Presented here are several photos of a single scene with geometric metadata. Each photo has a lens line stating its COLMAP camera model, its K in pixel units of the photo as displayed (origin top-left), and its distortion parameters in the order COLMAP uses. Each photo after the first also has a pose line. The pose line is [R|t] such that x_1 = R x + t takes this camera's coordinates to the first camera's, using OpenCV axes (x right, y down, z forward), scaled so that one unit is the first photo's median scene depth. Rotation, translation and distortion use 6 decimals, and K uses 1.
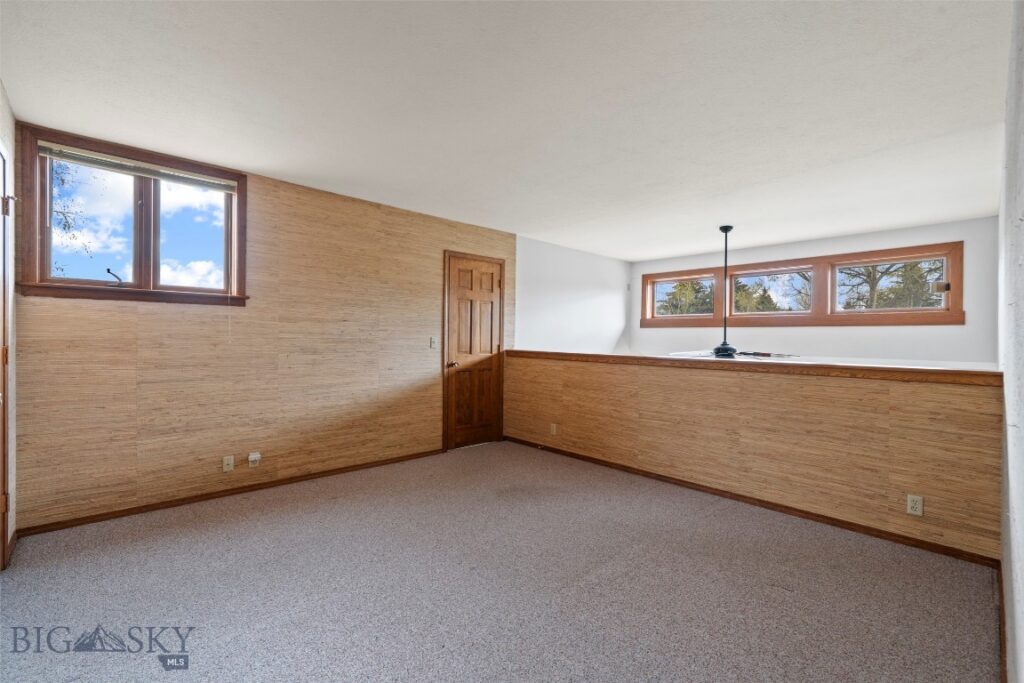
lens RADIAL K [[445.1, 0, 538.1], [0, 445.1, 343.0], [0, 0, 1]] dist [0.000294, 0.000444]
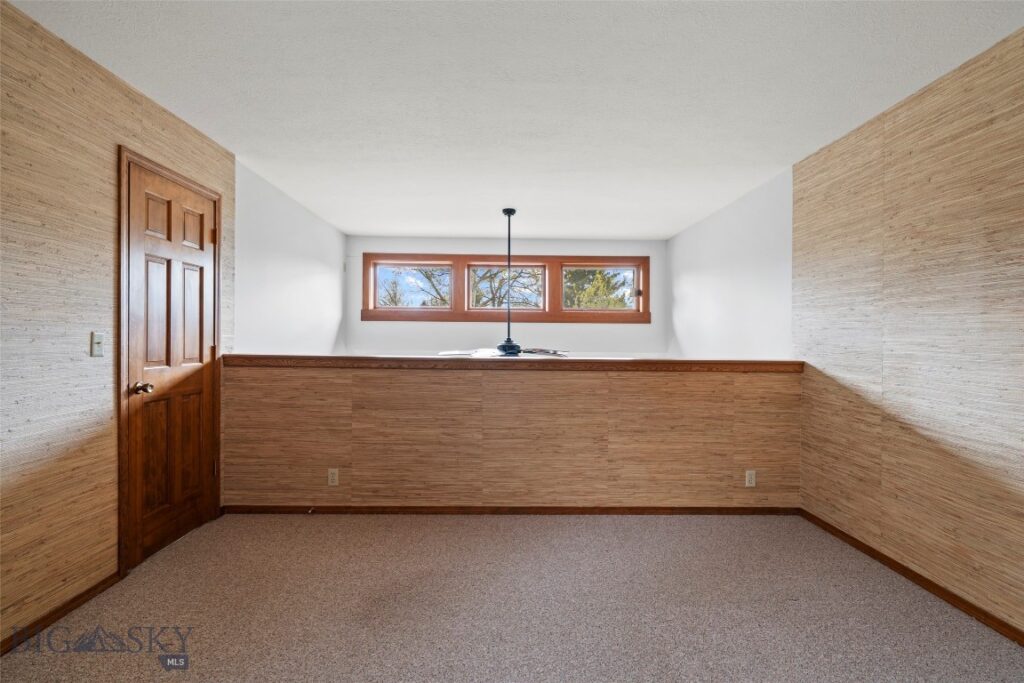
lens RADIAL K [[474.2, 0, 512.0], [0, 474.2, 341.5], [0, 0, 1]] dist [-0.003150, 0.006007]
pose [[0.695113, -0.011600, 0.718807, -0.276680], [0.007298, 0.999932, 0.009080, -0.004922], [-0.718864, -0.001066, 0.695150, 0.348811]]
